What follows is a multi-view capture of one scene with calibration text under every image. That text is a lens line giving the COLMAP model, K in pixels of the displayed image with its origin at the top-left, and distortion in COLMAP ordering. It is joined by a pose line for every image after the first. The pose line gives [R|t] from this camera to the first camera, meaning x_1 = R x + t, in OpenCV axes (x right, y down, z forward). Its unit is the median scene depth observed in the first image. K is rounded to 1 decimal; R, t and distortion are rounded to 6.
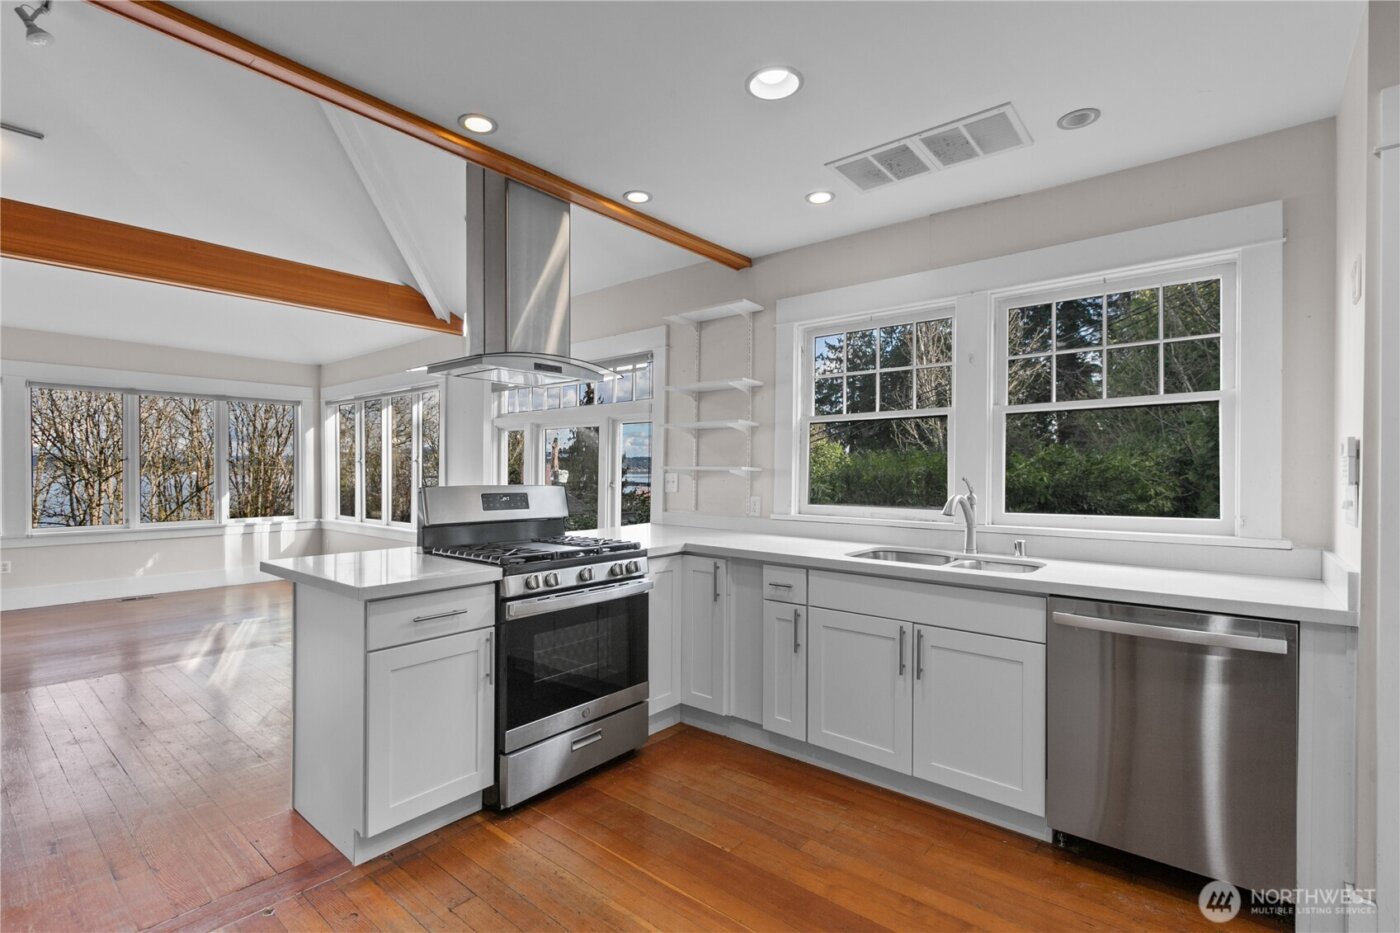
lens RADIAL K [[646.4, 0, 706.1], [0, 646.4, 475.8], [0, 0, 1]] dist [-0.000343, 0.000458]
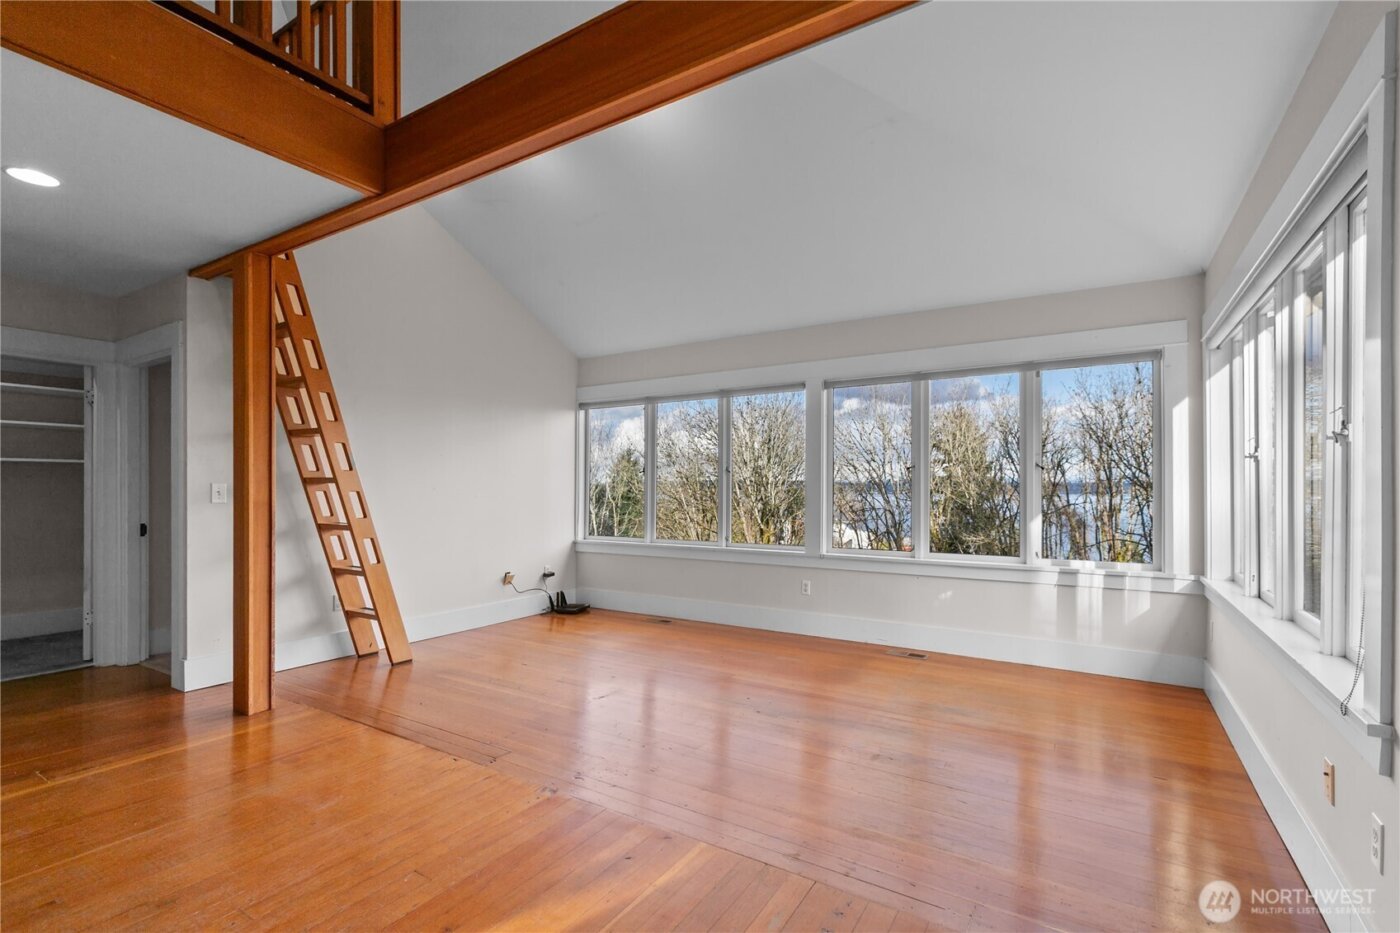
lens RADIAL K [[628.2, 0, 705.6], [0, 628.2, 485.9], [0, 0, 1]] dist [-0.000078, -0.000530]
pose [[0.135470, -0.009734, -0.990734, -0.349557], [-0.011957, 0.999863, -0.011459, 0.014195], [0.990709, 0.013399, 0.135335, 1.175461]]
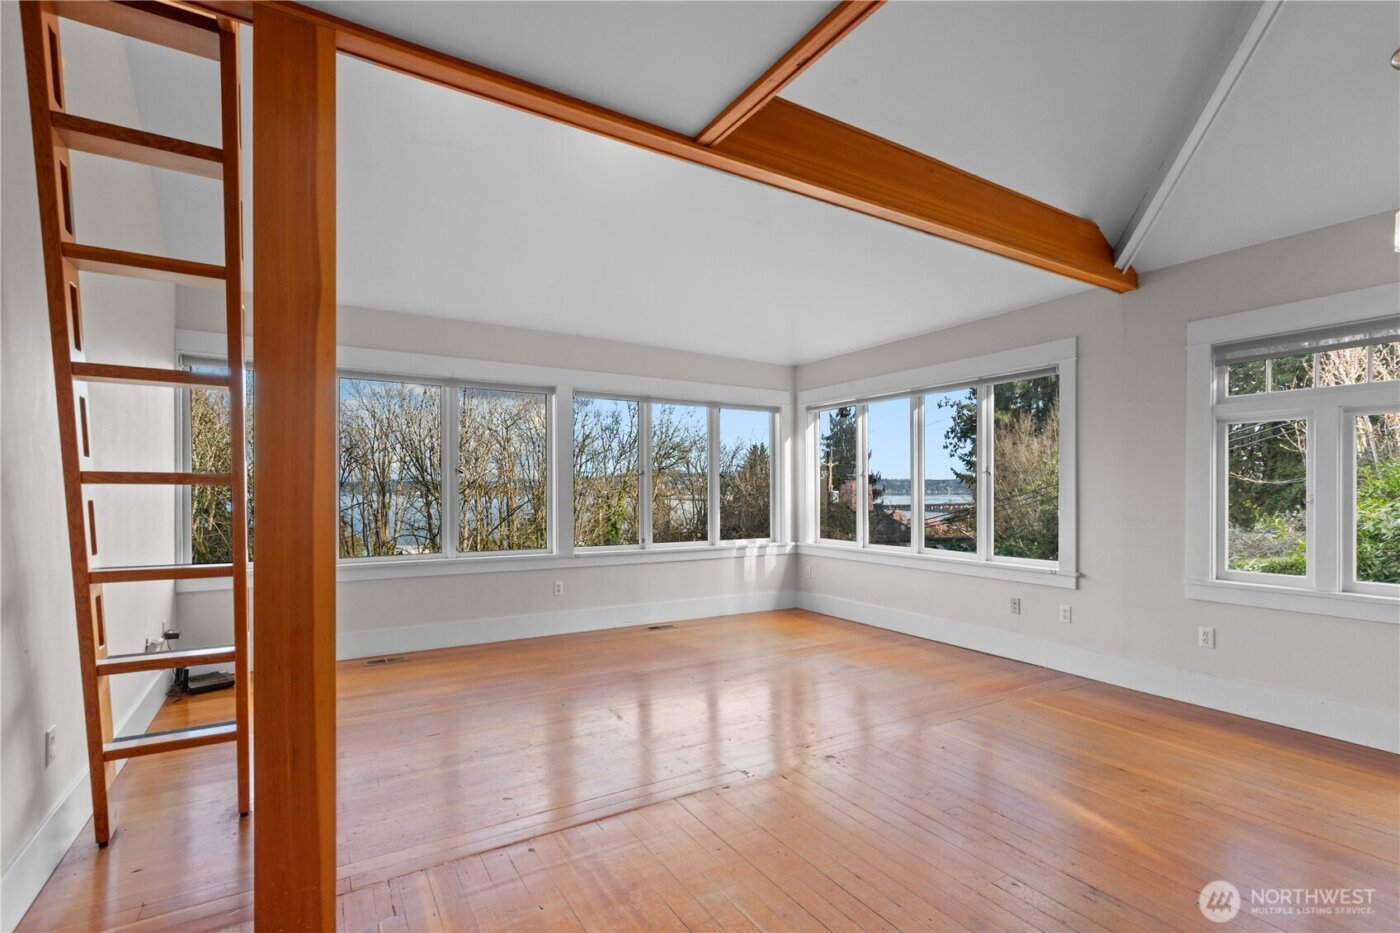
lens RADIAL K [[638.8, 0, 698.0], [0, 638.8, 489.2], [0, 0, 1]] dist [0.001860, 0.000682]
pose [[0.940171, -0.000852, -0.340701, -0.918279], [-0.002734, 0.999946, -0.010046, 0.009420], [0.340691, 0.010377, 0.940118, 0.308179]]
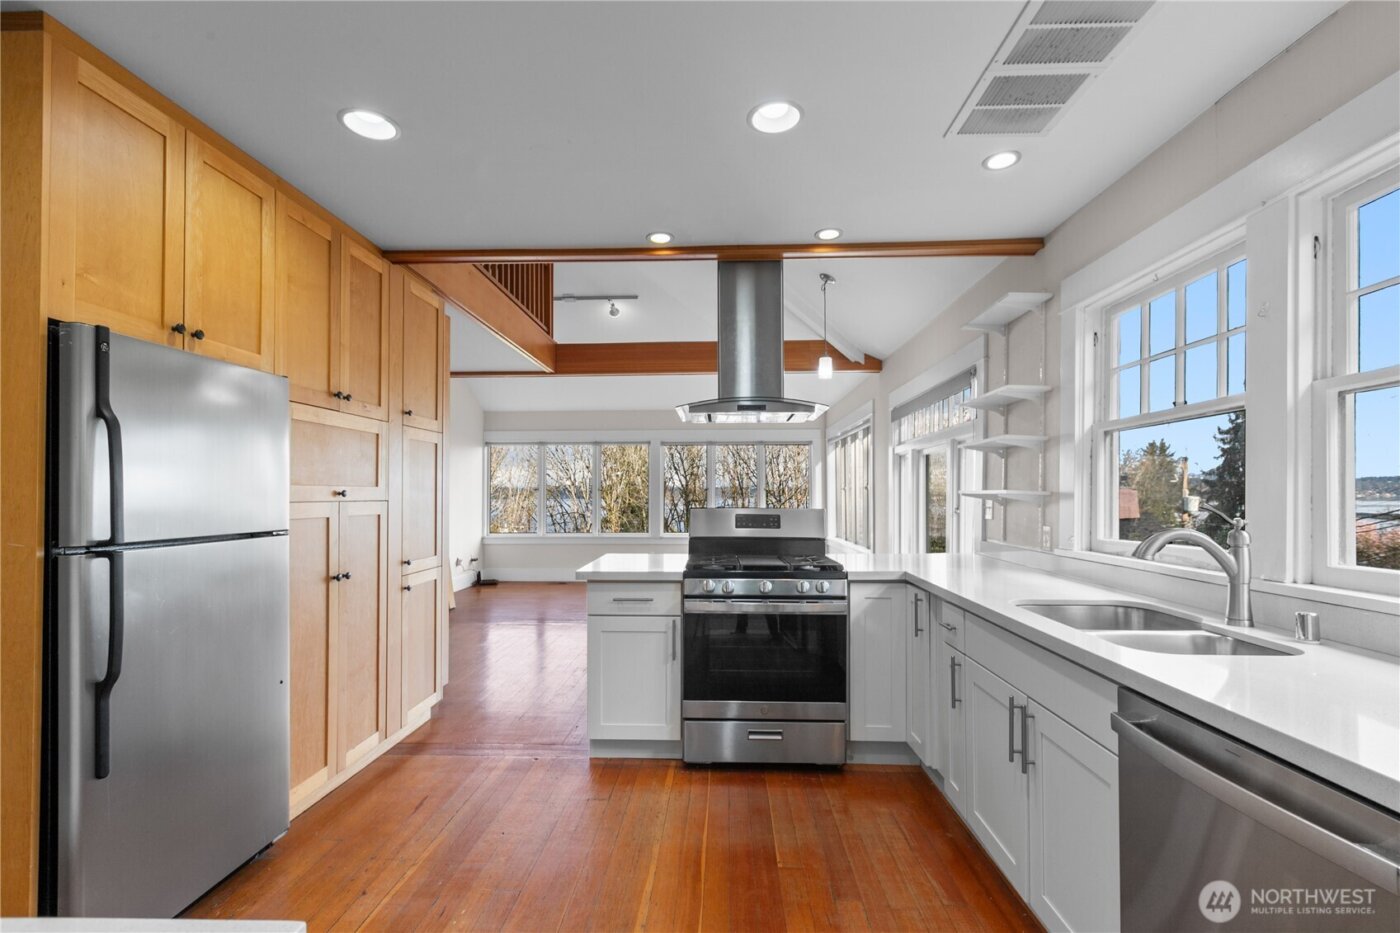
lens RADIAL K [[638.8, 0, 698.0], [0, 638.8, 489.2], [0, 0, 1]] dist [0.001860, 0.000682]
pose [[0.604000, -0.011572, -0.796901, 0.468180], [-0.004897, 0.999822, -0.018230, 0.001589], [0.796970, 0.014914, 0.603835, 0.168796]]
